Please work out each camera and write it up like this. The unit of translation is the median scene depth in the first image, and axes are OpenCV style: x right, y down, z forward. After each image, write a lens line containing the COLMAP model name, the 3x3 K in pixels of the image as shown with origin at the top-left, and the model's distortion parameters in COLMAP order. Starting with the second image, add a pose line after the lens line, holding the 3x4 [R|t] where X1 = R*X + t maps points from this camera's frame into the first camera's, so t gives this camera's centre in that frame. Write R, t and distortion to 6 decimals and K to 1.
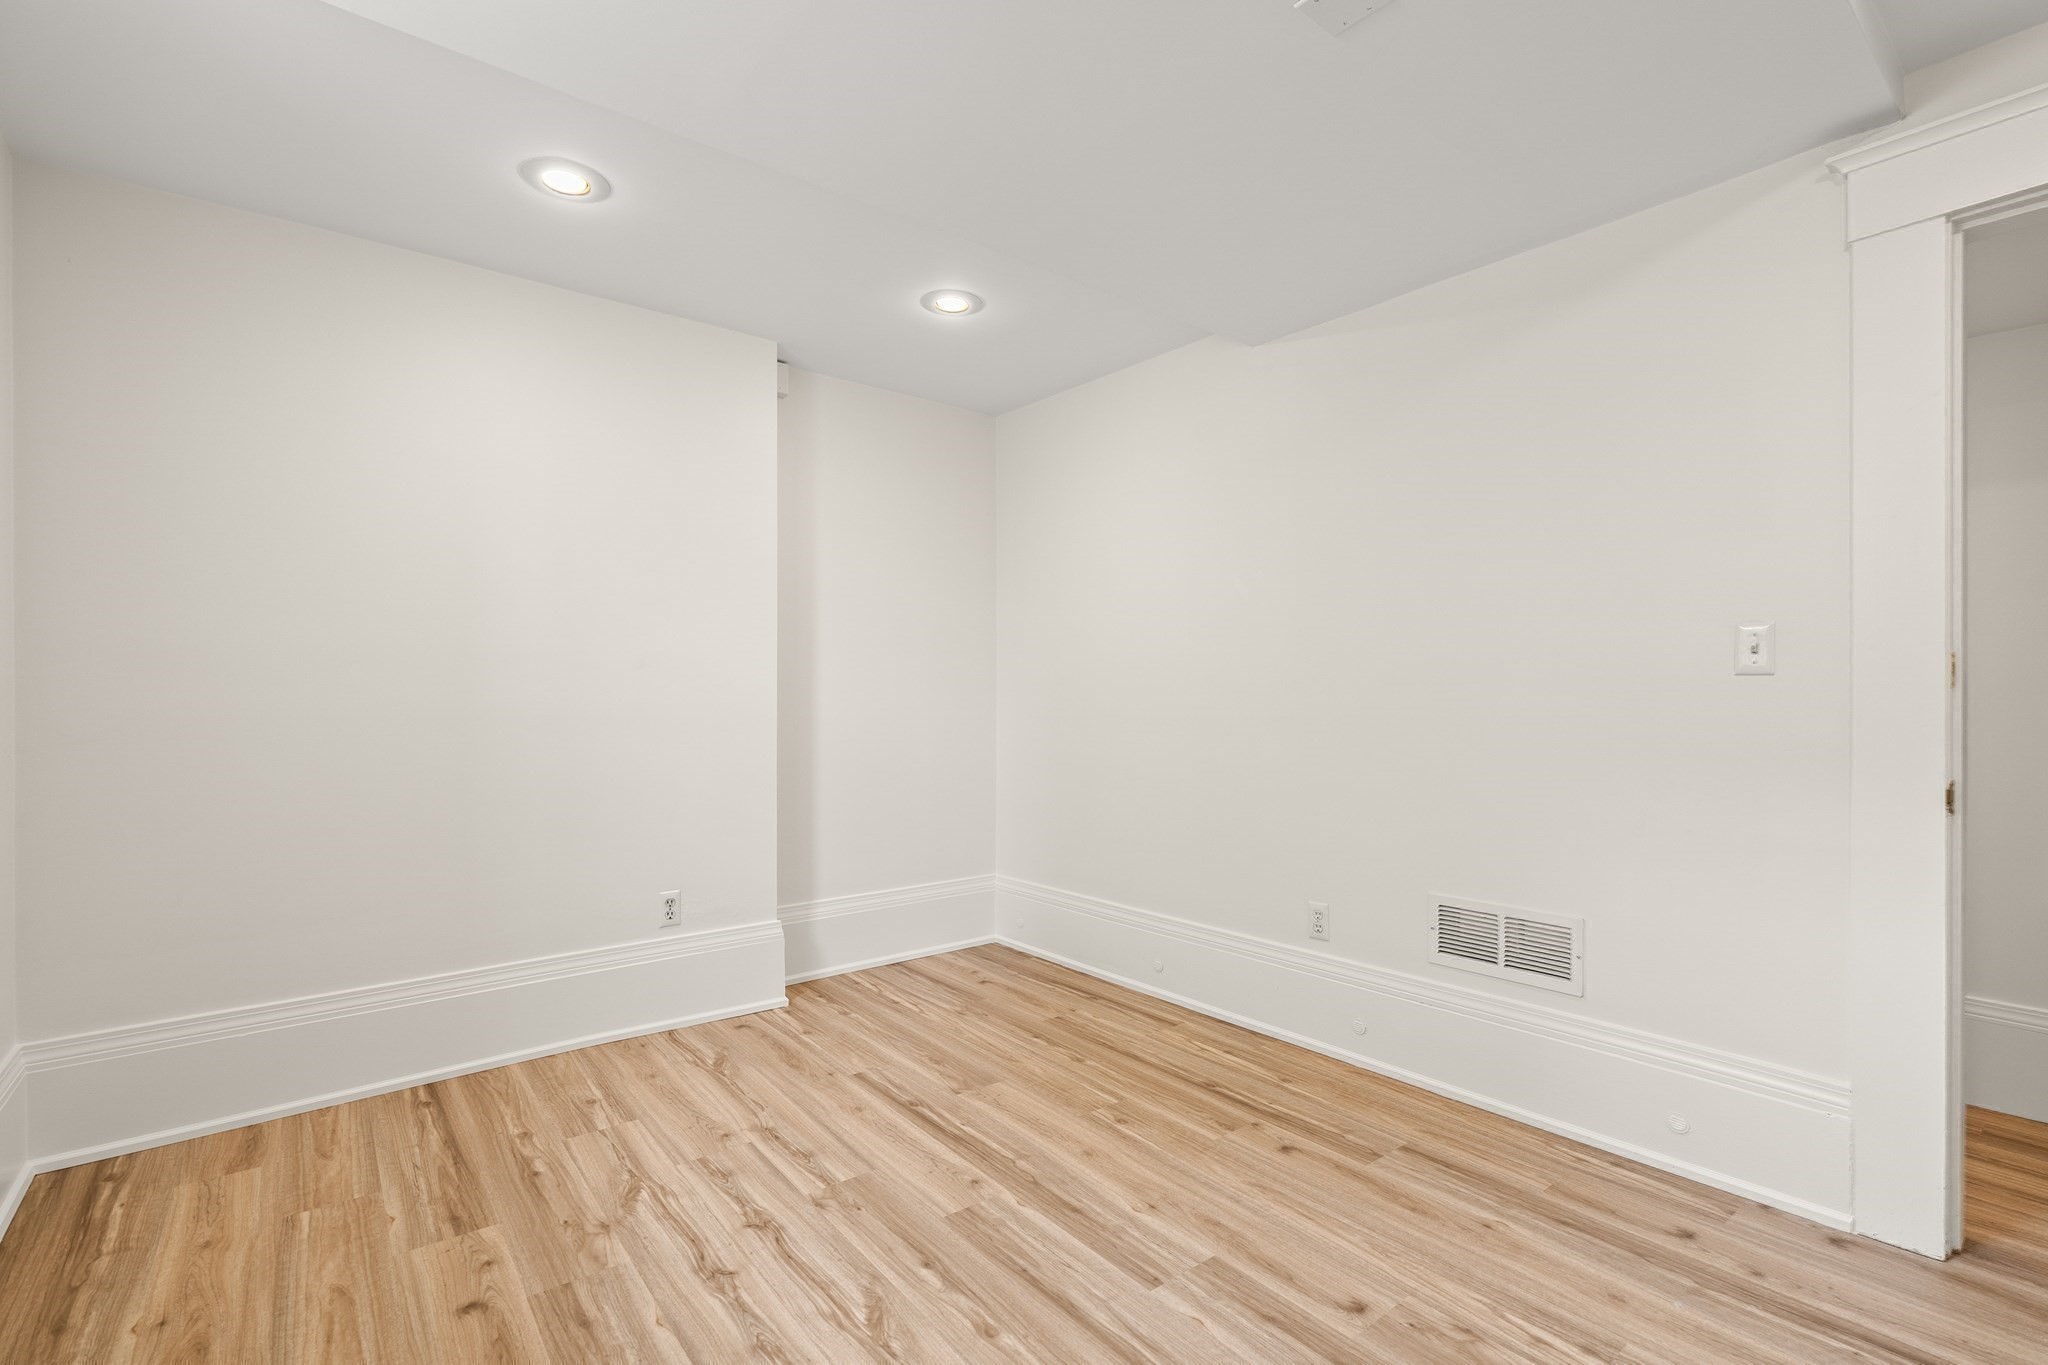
lens RADIAL K [[934.7, 0, 984.3], [0, 934.7, 703.7], [0, 0, 1]] dist [-0.007223, 0.002913]
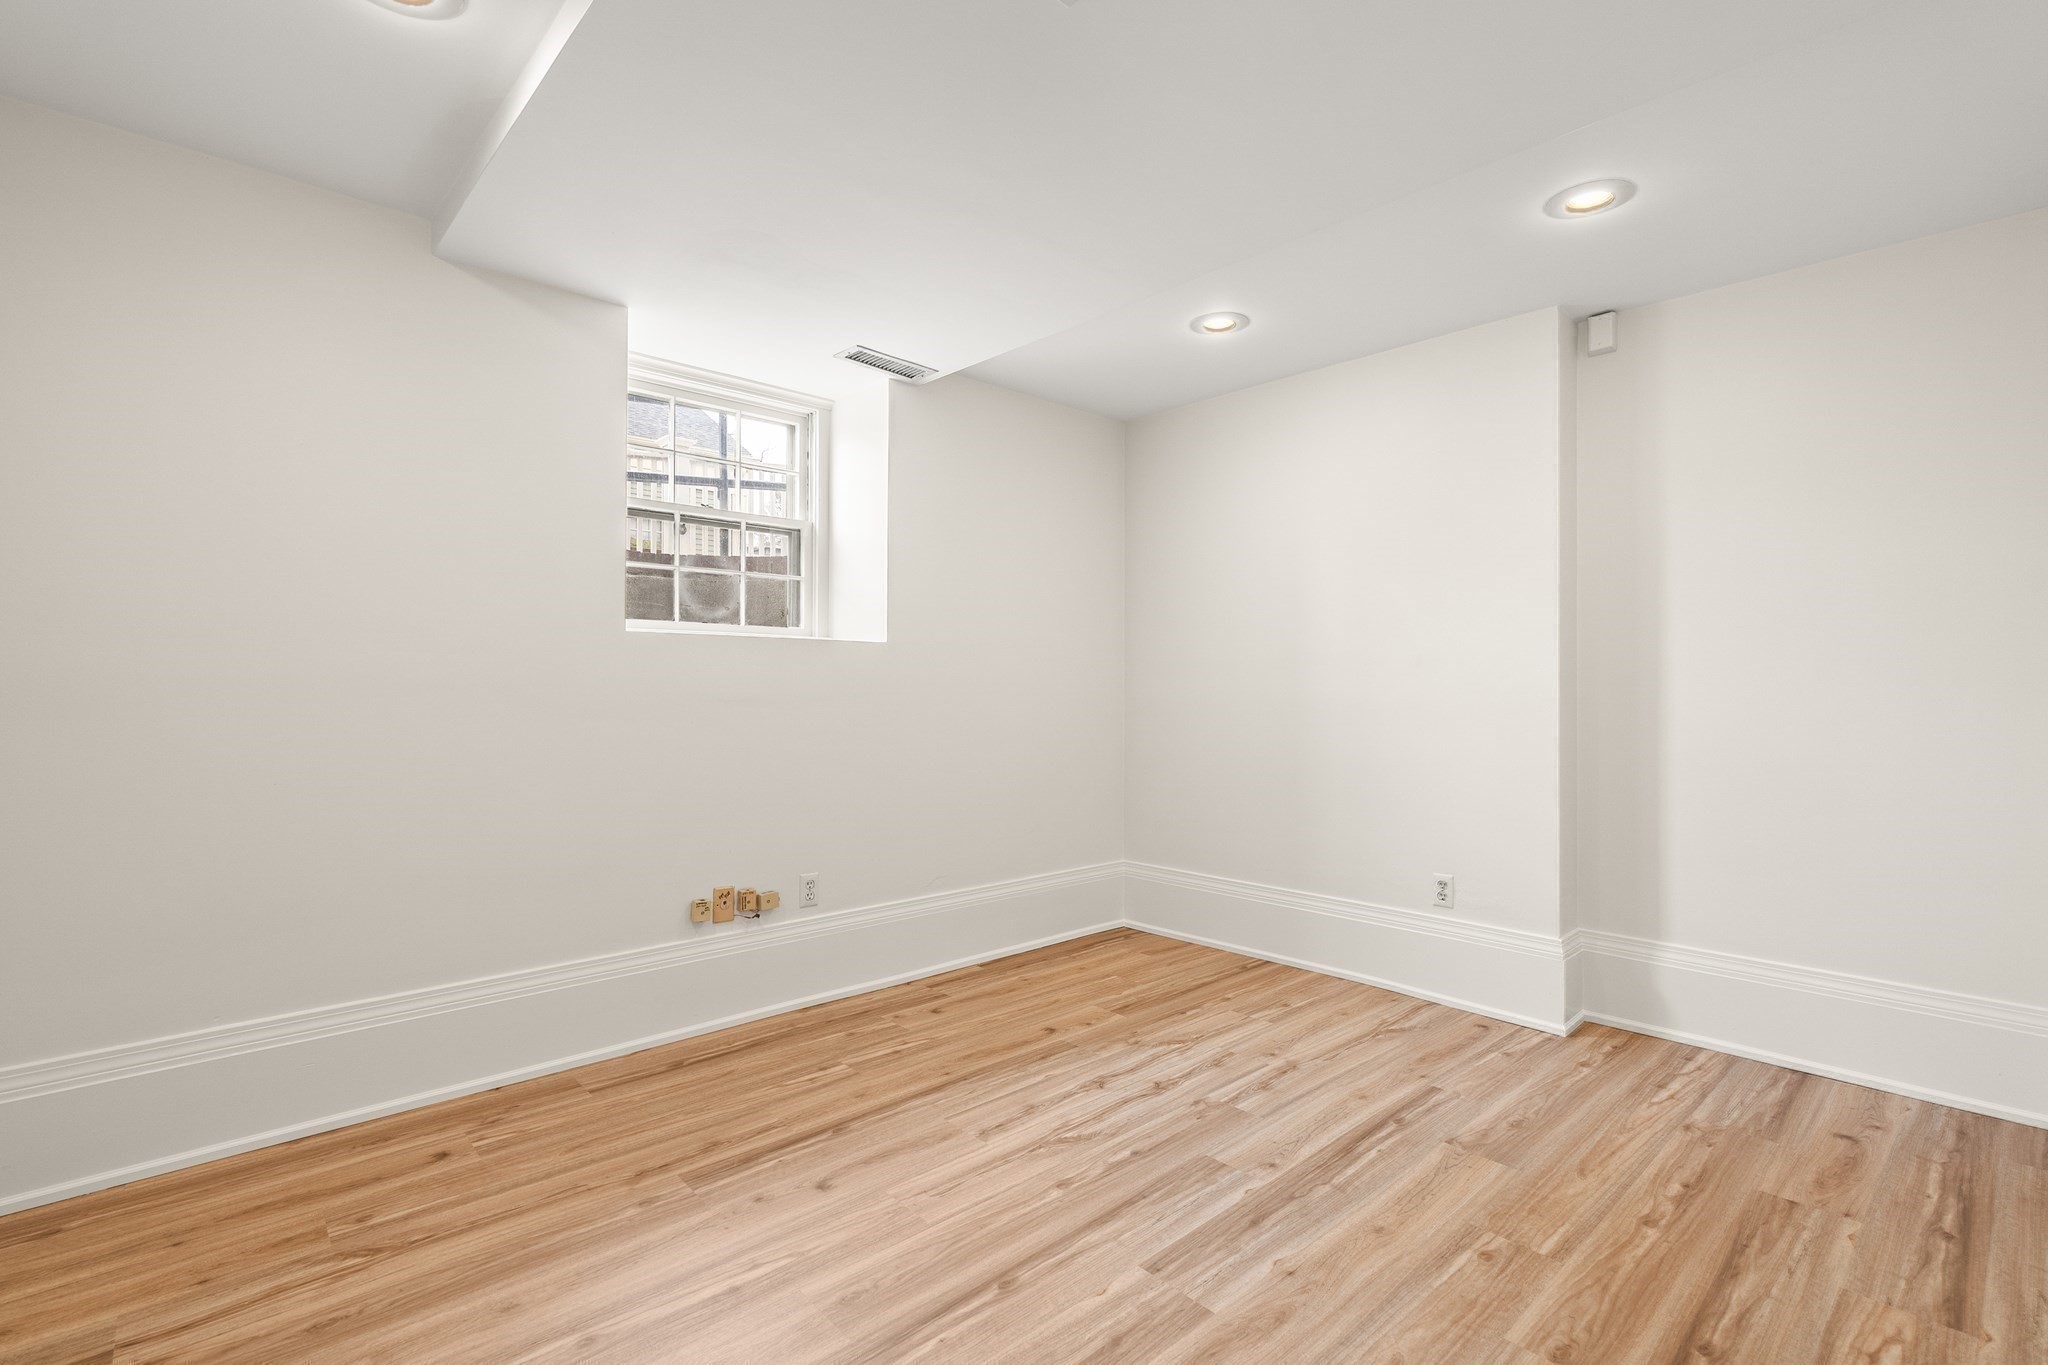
lens RADIAL K [[934.7, 0, 1070.3], [0, 934.7, 683.0], [0, 0, 1]] dist [-0.007223, 0.002913]
pose [[0.117165, -0.002216, -0.993110, 0.992120], [-0.020258, 0.999784, -0.004621, -0.005608], [0.992906, 0.020660, 0.117095, 0.659095]]
